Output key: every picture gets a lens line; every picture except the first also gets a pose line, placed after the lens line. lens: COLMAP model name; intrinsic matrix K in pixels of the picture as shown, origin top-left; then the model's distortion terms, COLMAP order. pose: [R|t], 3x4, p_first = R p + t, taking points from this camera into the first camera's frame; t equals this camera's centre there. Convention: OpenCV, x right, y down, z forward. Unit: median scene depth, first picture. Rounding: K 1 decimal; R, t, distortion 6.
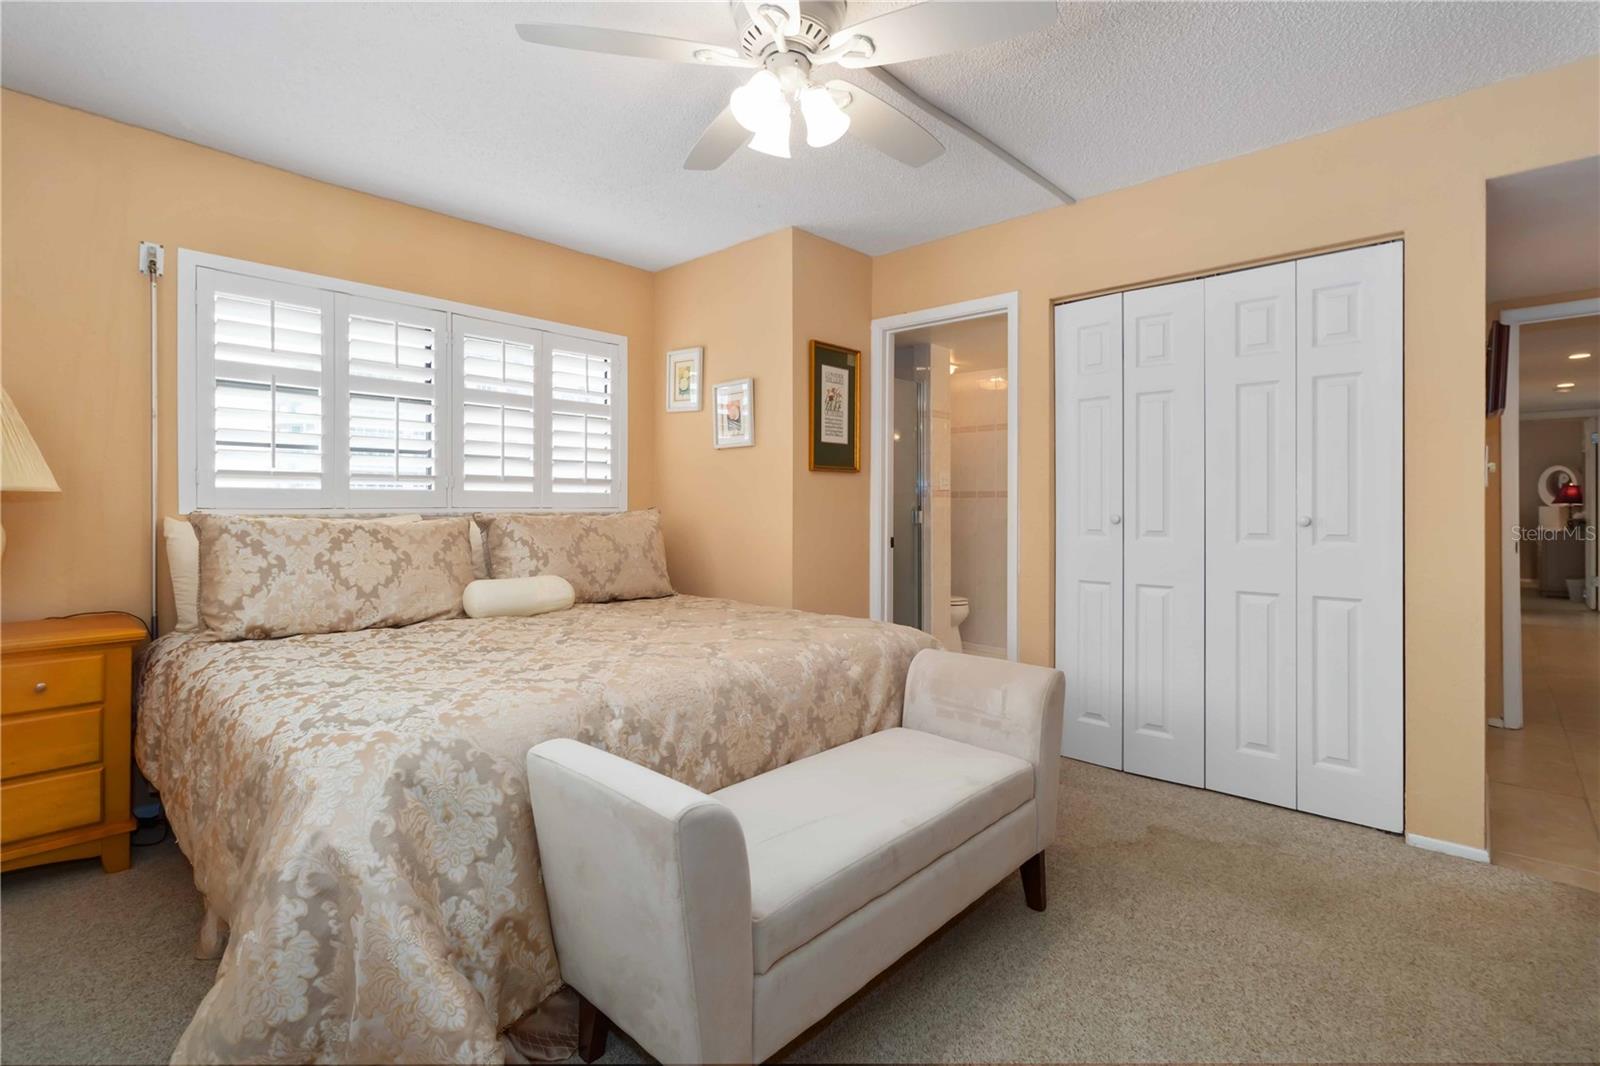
lens RADIAL K [[746.4, 0, 804.8], [0, 746.4, 497.1], [0, 0, 1]] dist [0.000971, 0.000279]
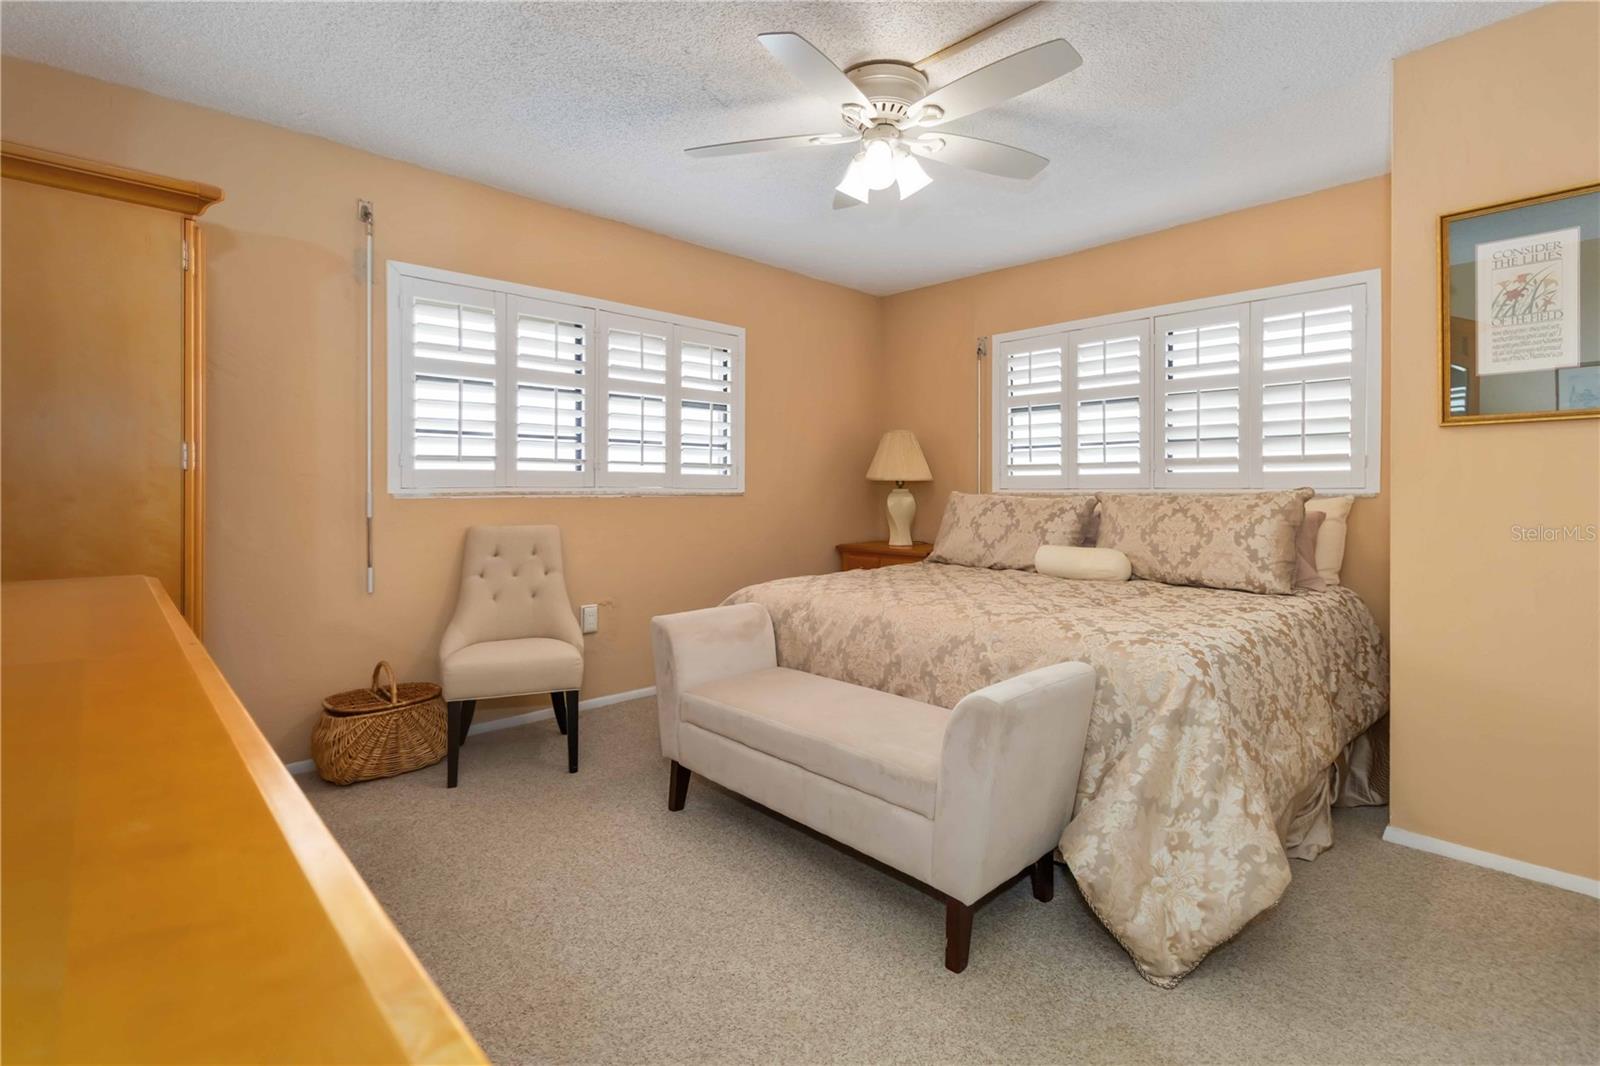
lens RADIAL K [[746.4, 0, 804.8], [0, 746.4, 497.1], [0, 0, 1]] dist [0.000971, 0.000279]
pose [[-0.064843, 0.007011, -0.997871, 0.787429], [0.010372, 0.999926, 0.006351, 0.015686], [0.997842, -0.009938, -0.064911, 0.611003]]
